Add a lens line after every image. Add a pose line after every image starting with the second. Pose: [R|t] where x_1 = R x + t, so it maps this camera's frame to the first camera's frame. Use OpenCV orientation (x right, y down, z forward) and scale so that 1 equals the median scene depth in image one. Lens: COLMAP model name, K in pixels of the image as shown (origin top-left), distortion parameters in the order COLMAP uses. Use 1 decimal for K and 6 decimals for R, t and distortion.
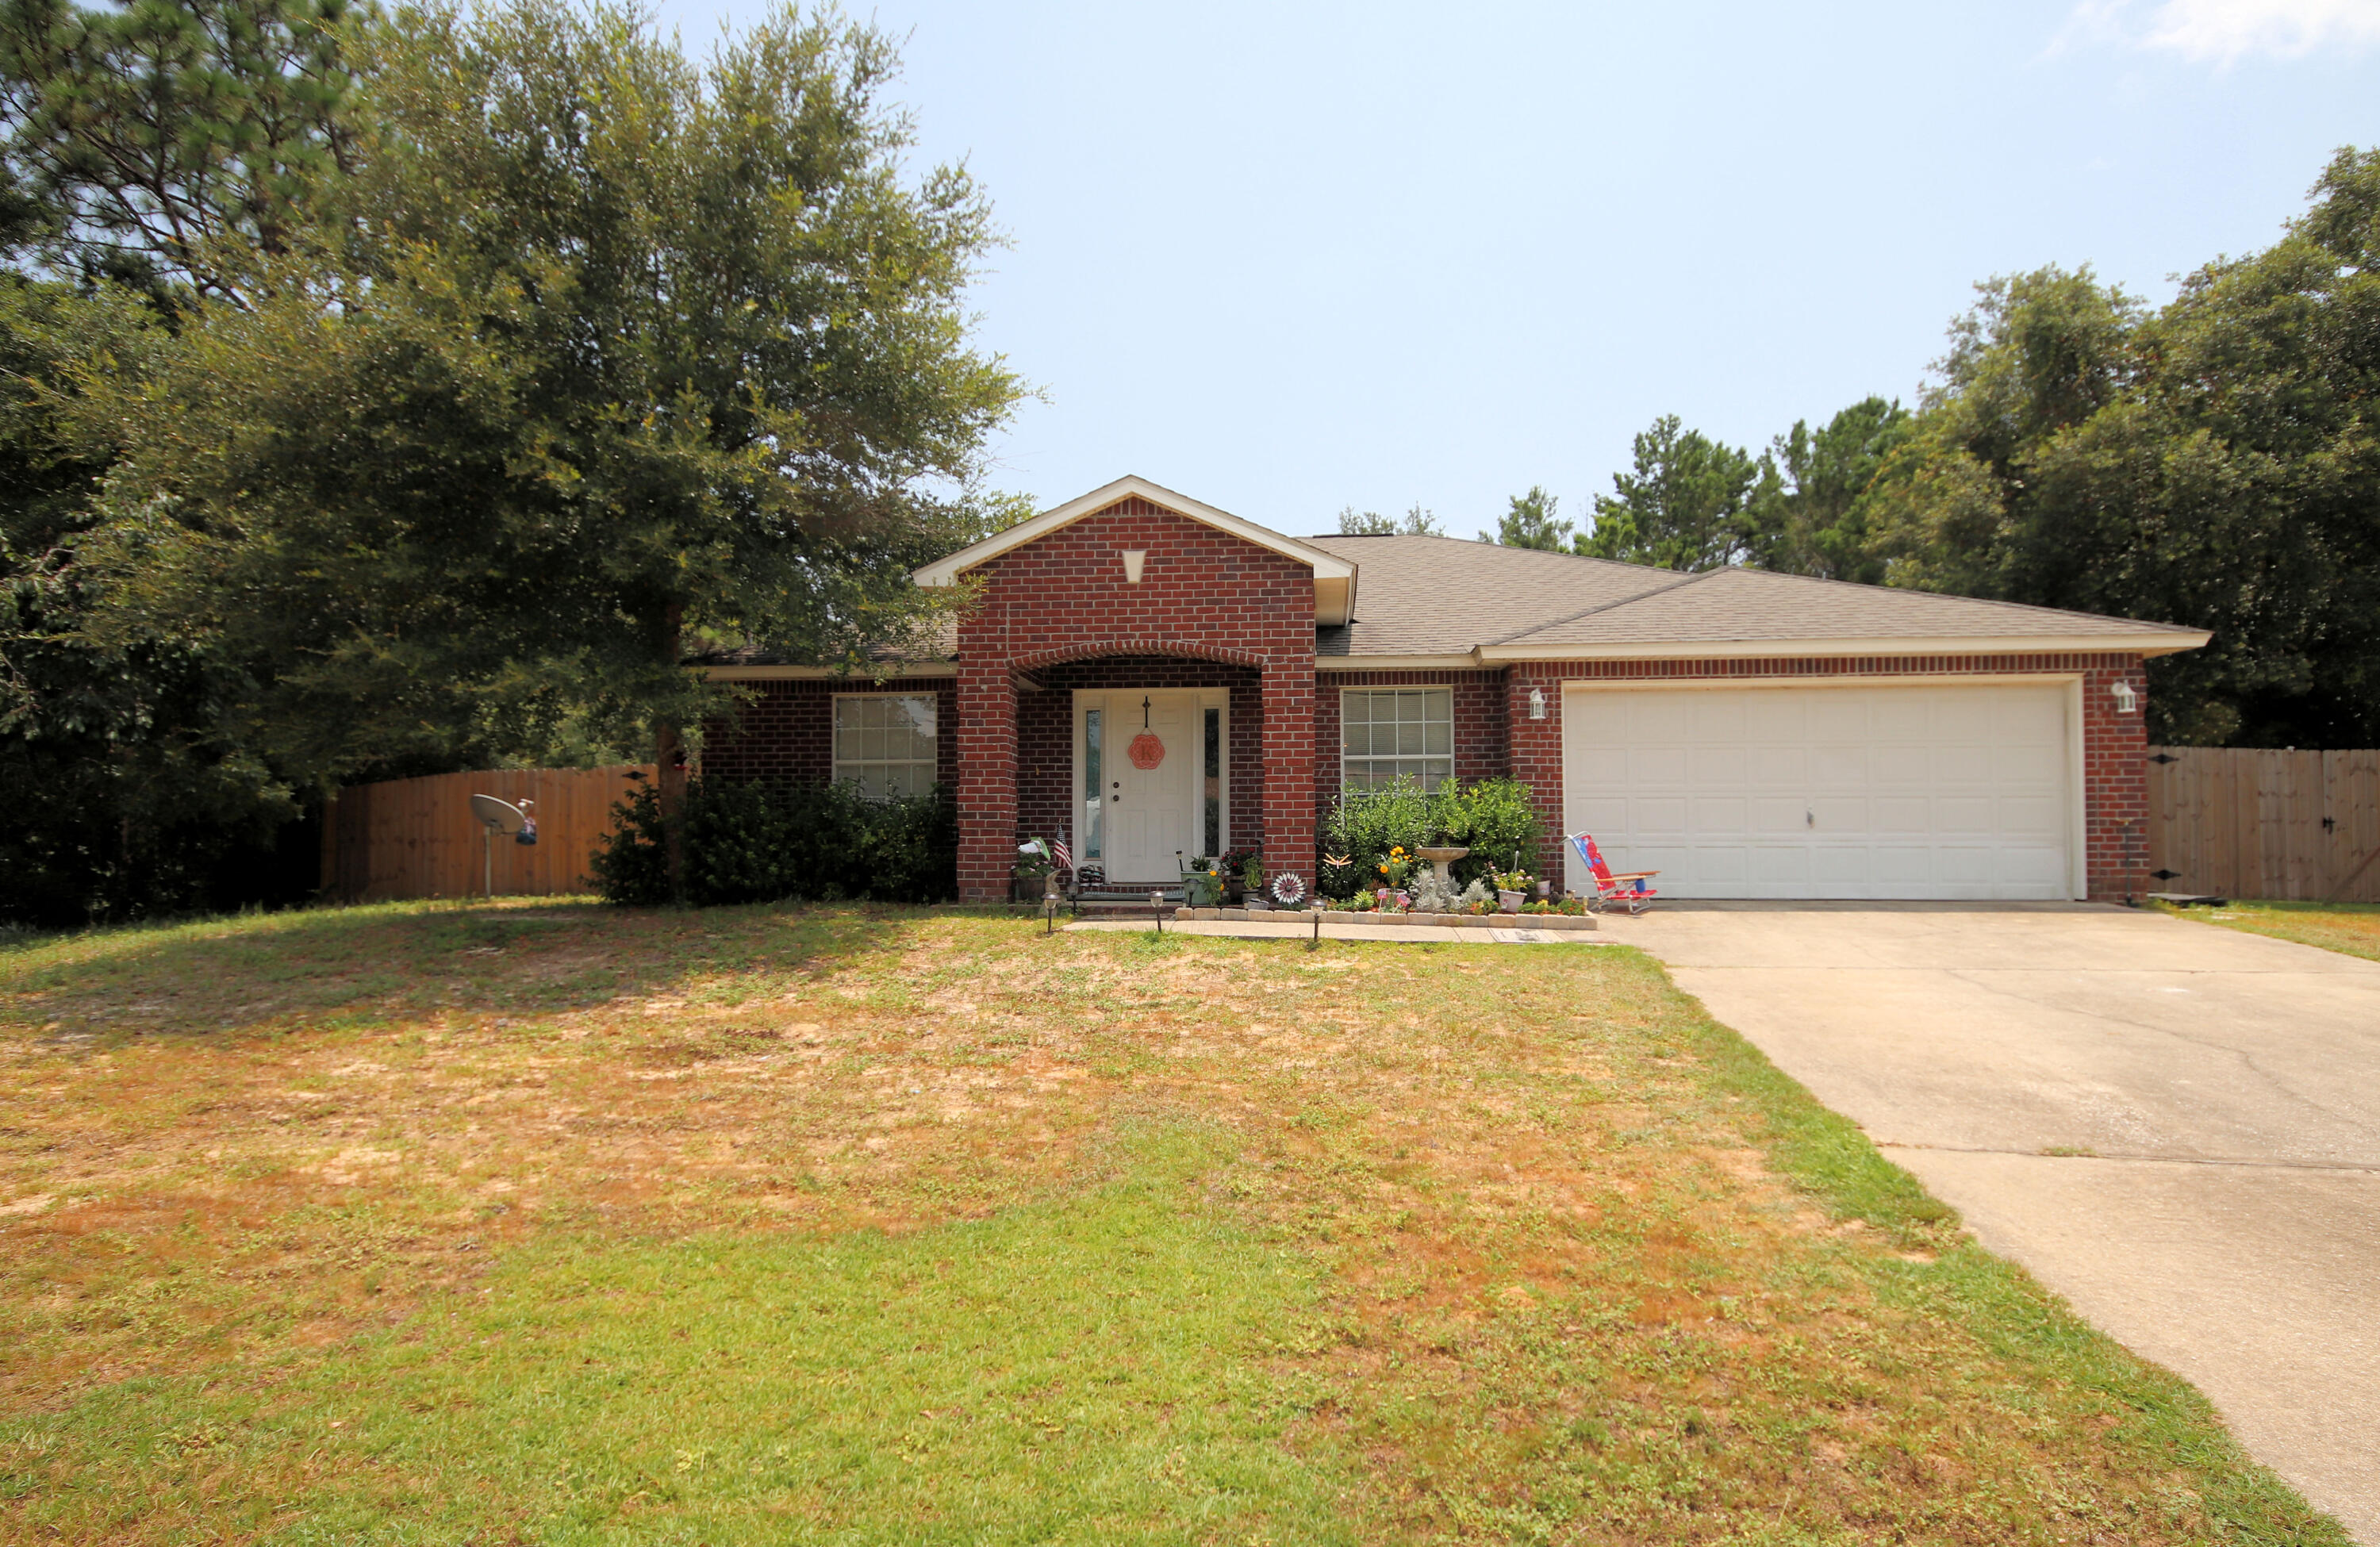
lens RADIAL K [[1352.8, 0, 1190.0], [0, 1352.8, 773.5], [0, 0, 1]] dist [-0.004328, -0.000413]
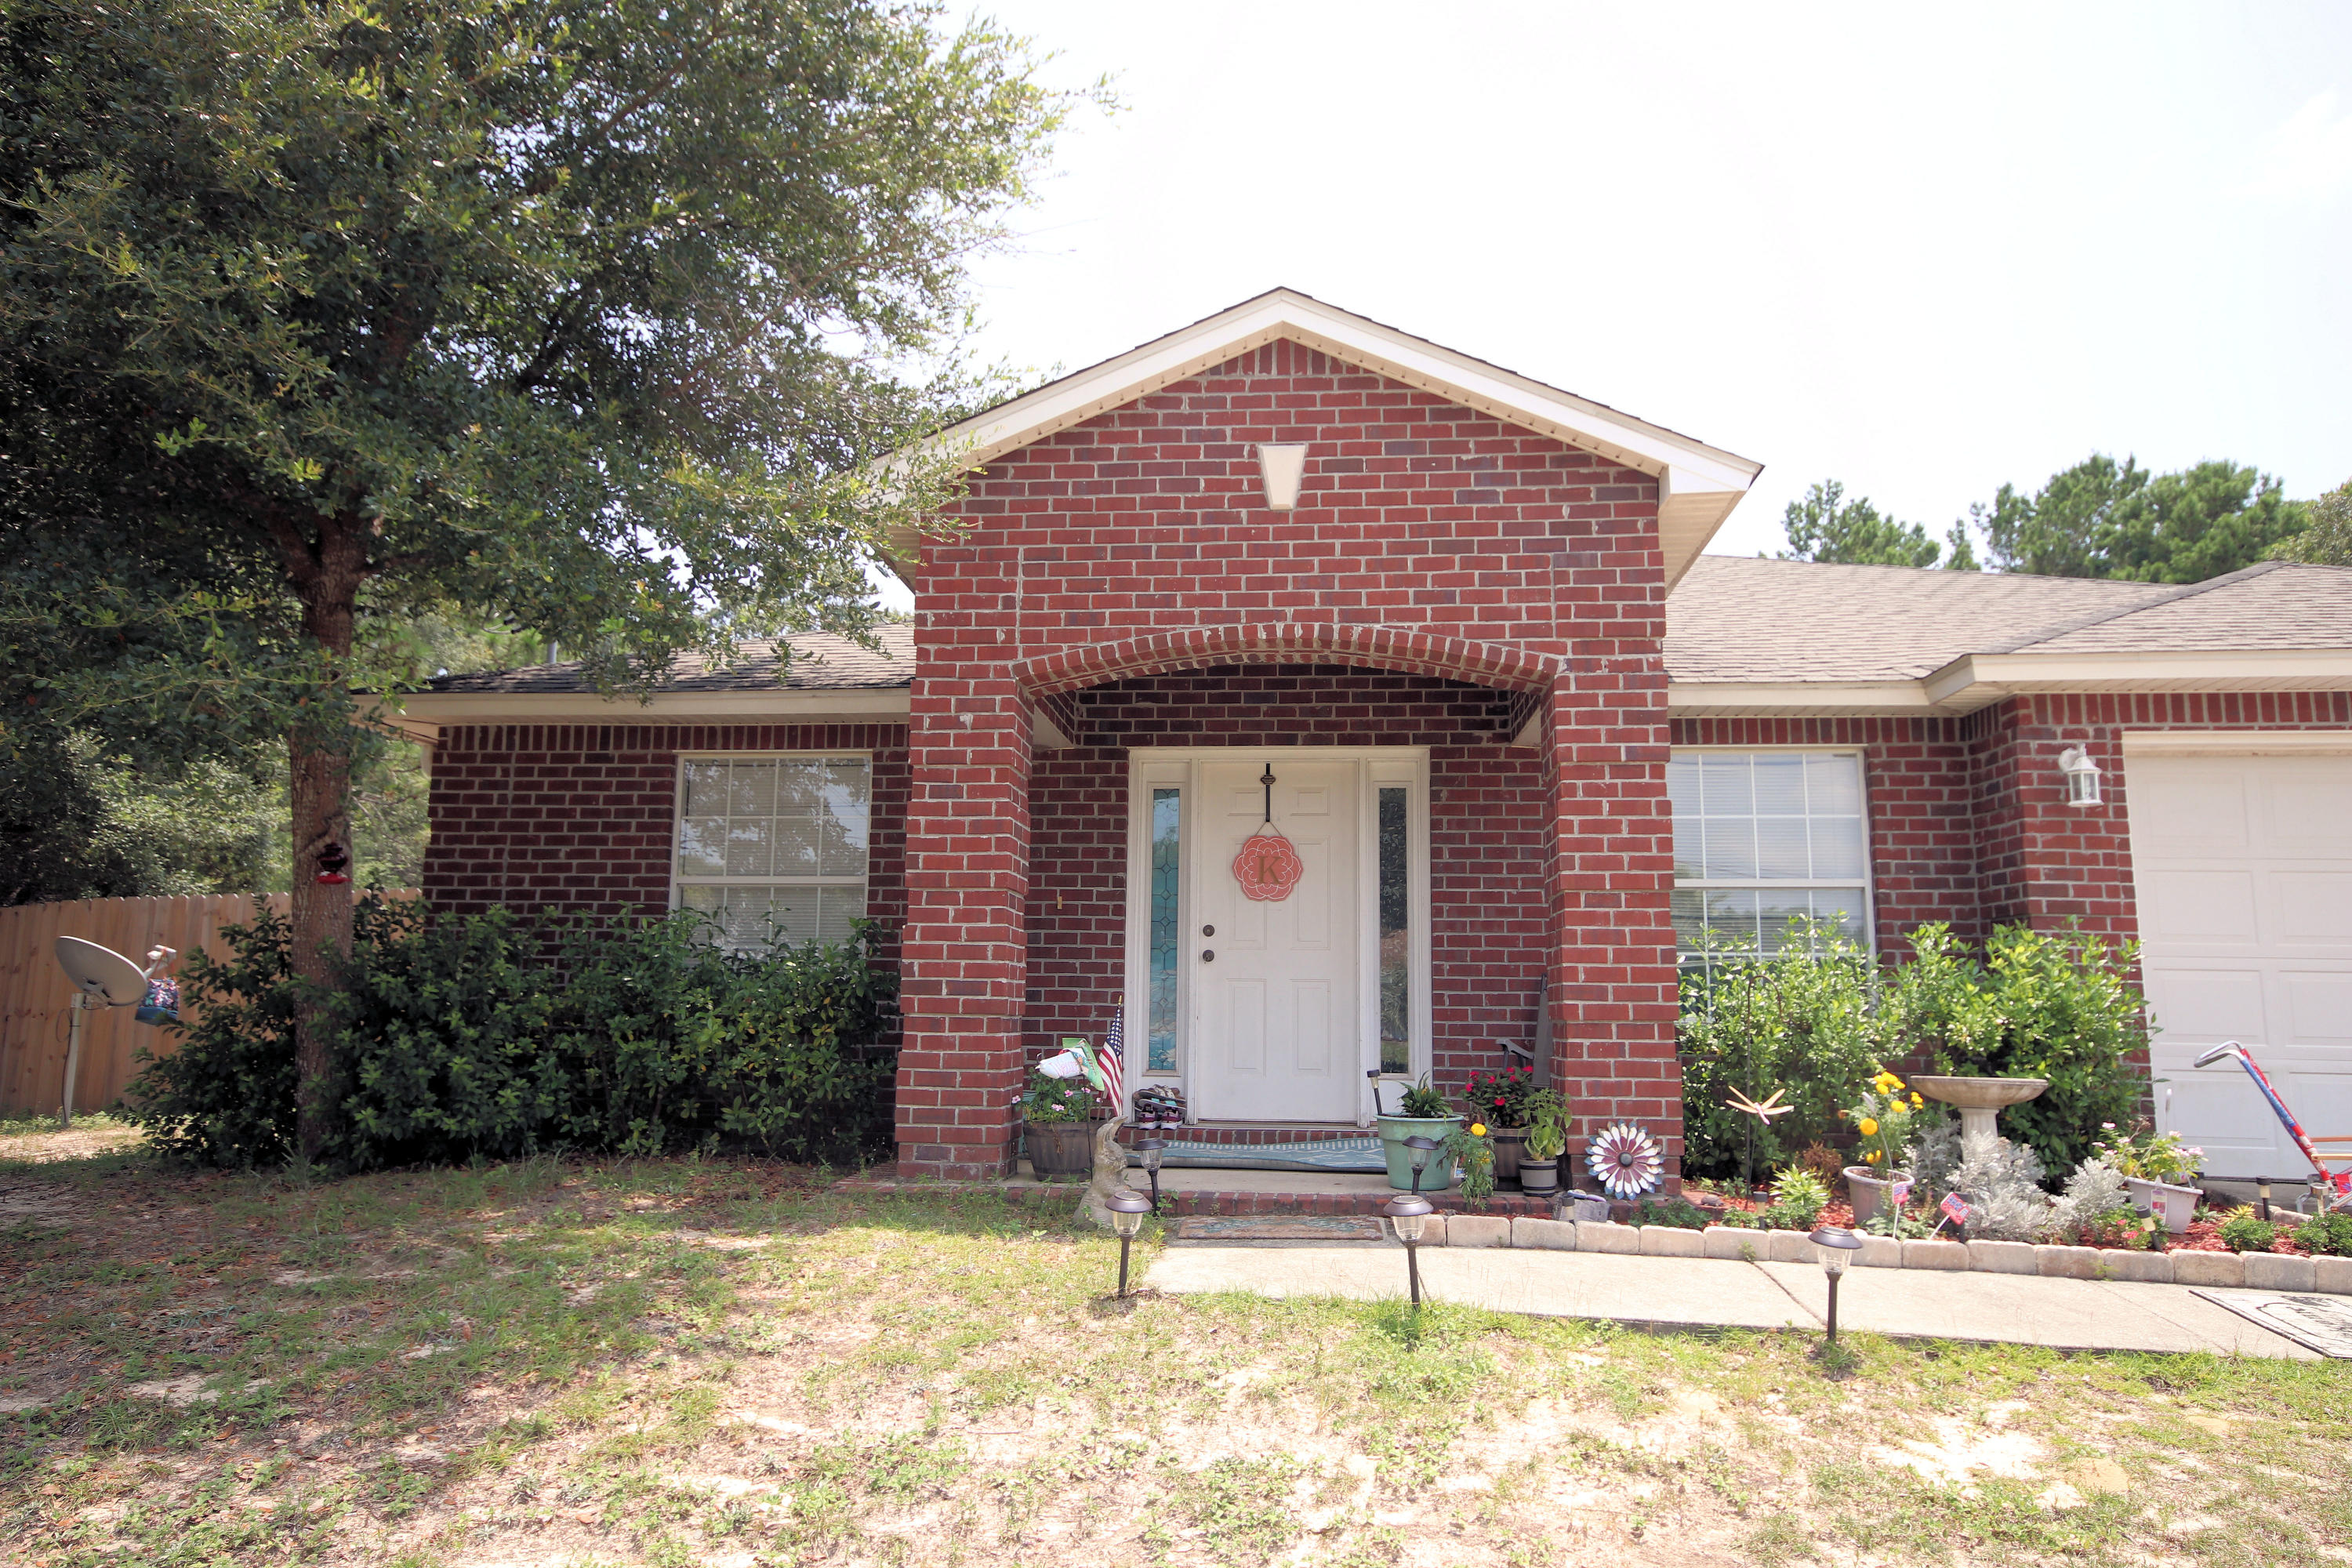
lens RADIAL K [[1382.9, 0, 1176.0], [0, 1382.9, 784.0], [0, 0, 1]] dist [0.006420, 0.001382]
pose [[0.999761, 0.015873, 0.015057, -0.084429], [-0.014142, 0.993961, -0.108819, 0.011820], [-0.016694, 0.108580, 0.993948, 0.510999]]
